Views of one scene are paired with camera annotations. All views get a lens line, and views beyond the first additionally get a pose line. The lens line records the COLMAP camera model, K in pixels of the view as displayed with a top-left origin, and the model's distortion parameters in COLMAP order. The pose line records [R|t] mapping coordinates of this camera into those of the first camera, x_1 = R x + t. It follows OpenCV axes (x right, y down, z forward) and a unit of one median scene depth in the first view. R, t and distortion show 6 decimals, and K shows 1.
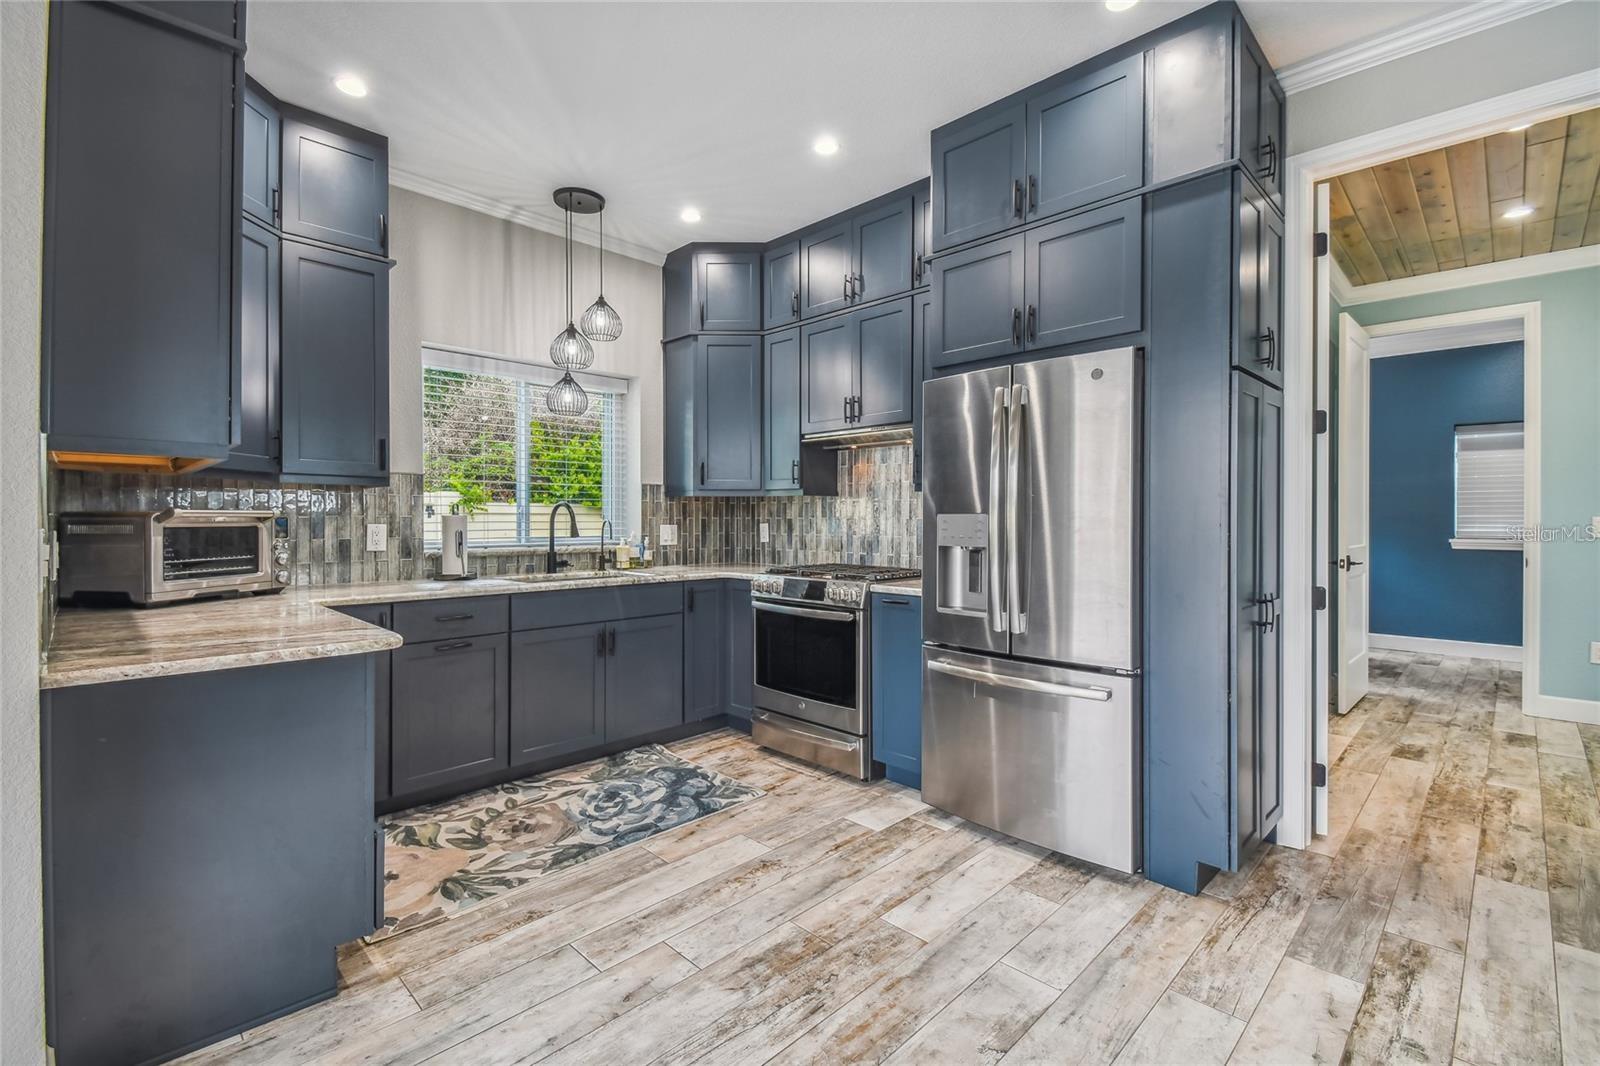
lens RADIAL K [[703.5, 0, 805.3], [0, 703.5, 523.6], [0, 0, 1]] dist [0.034602, -0.022601]
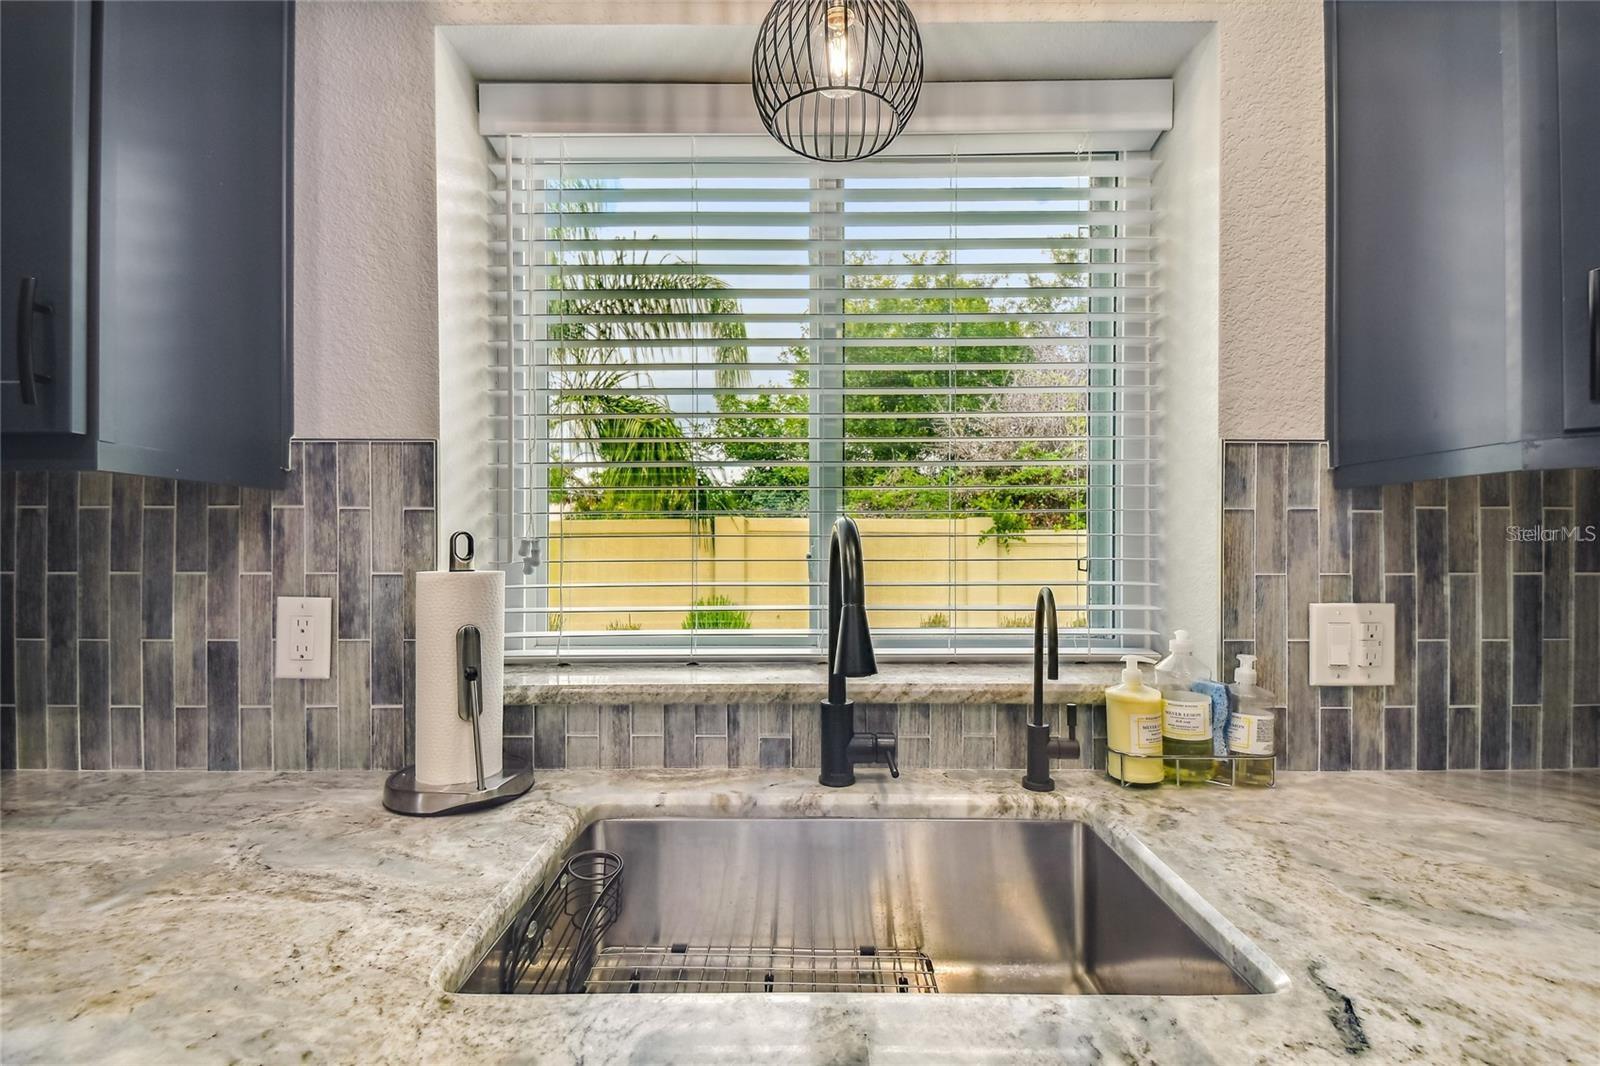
lens RADIAL K [[712.4, 0, 810.0], [0, 712.4, 547.6], [0, 0, 1]] dist [0.047191, -0.033331]
pose [[0.701938, -0.001742, -0.712236, -0.202768], [-0.002371, 0.999986, -0.004782, -0.021654], [0.712234, 0.005046, 0.701924, 0.950633]]
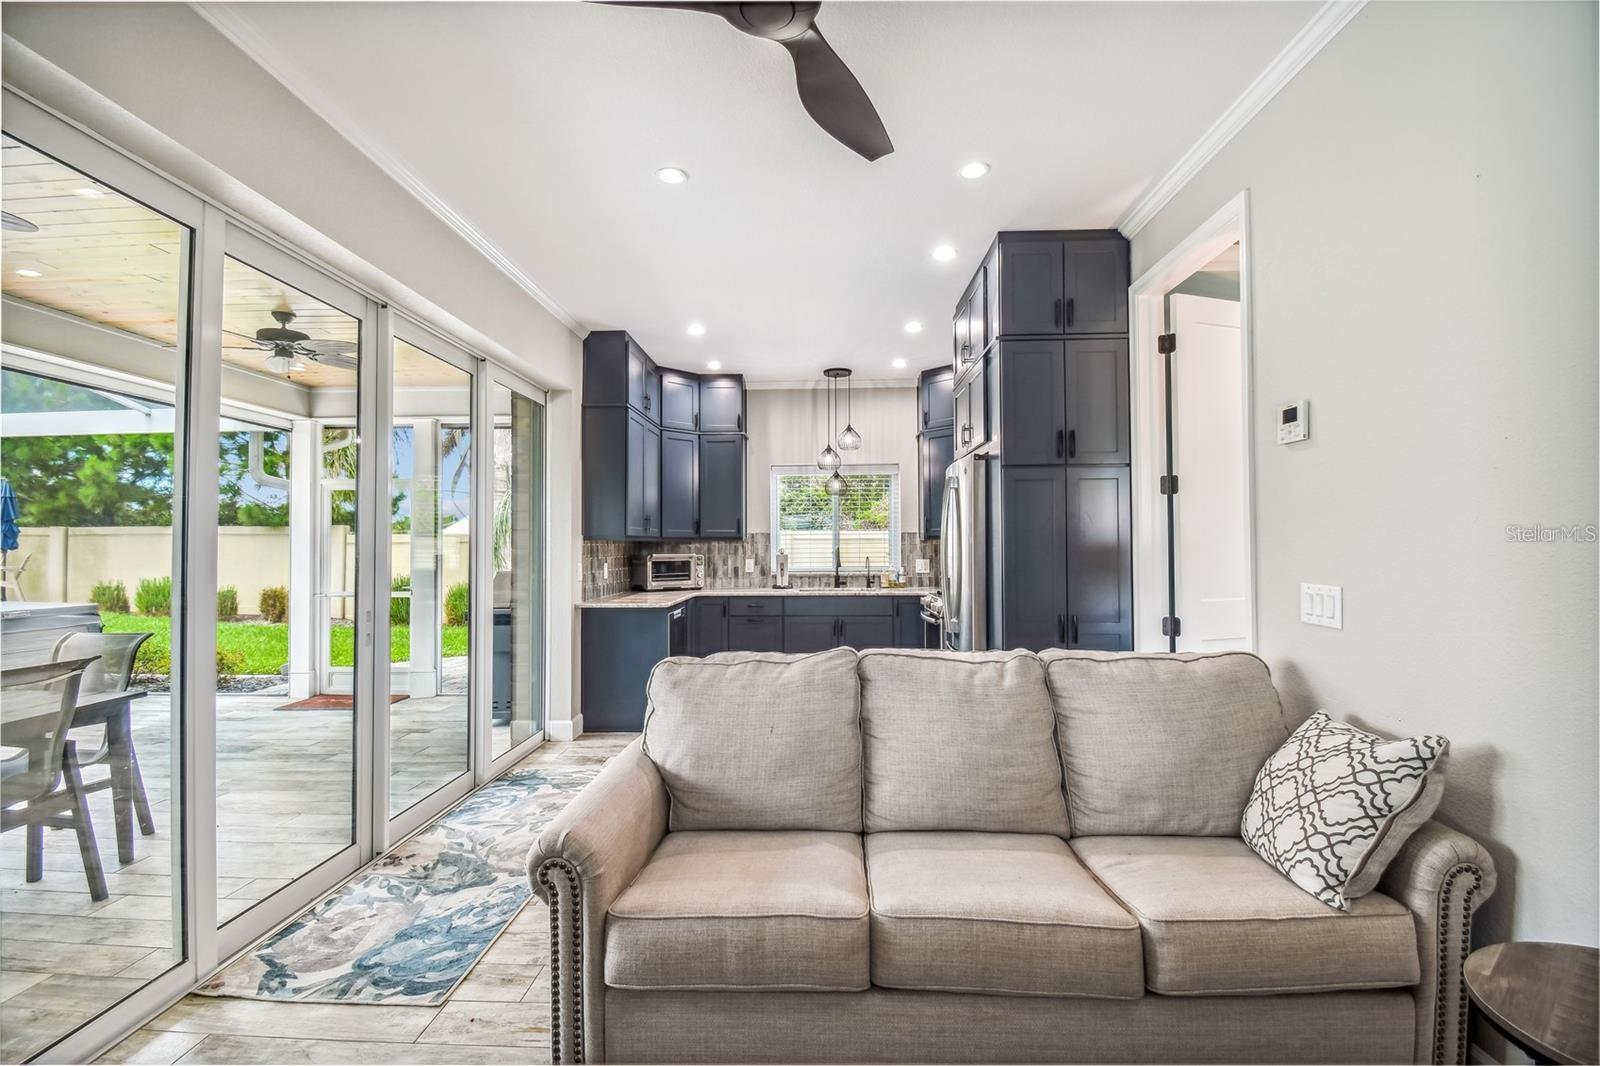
lens RADIAL K [[718.3, 0, 810.2], [0, 718.3, 532.7], [0, 0, 1]] dist [0.017806, -0.023494]
pose [[0.680736, -0.018898, -0.732285, 1.029441], [0.002115, 0.999714, -0.023833, -0.025389], [0.732525, 0.014675, 0.680582, -0.269069]]
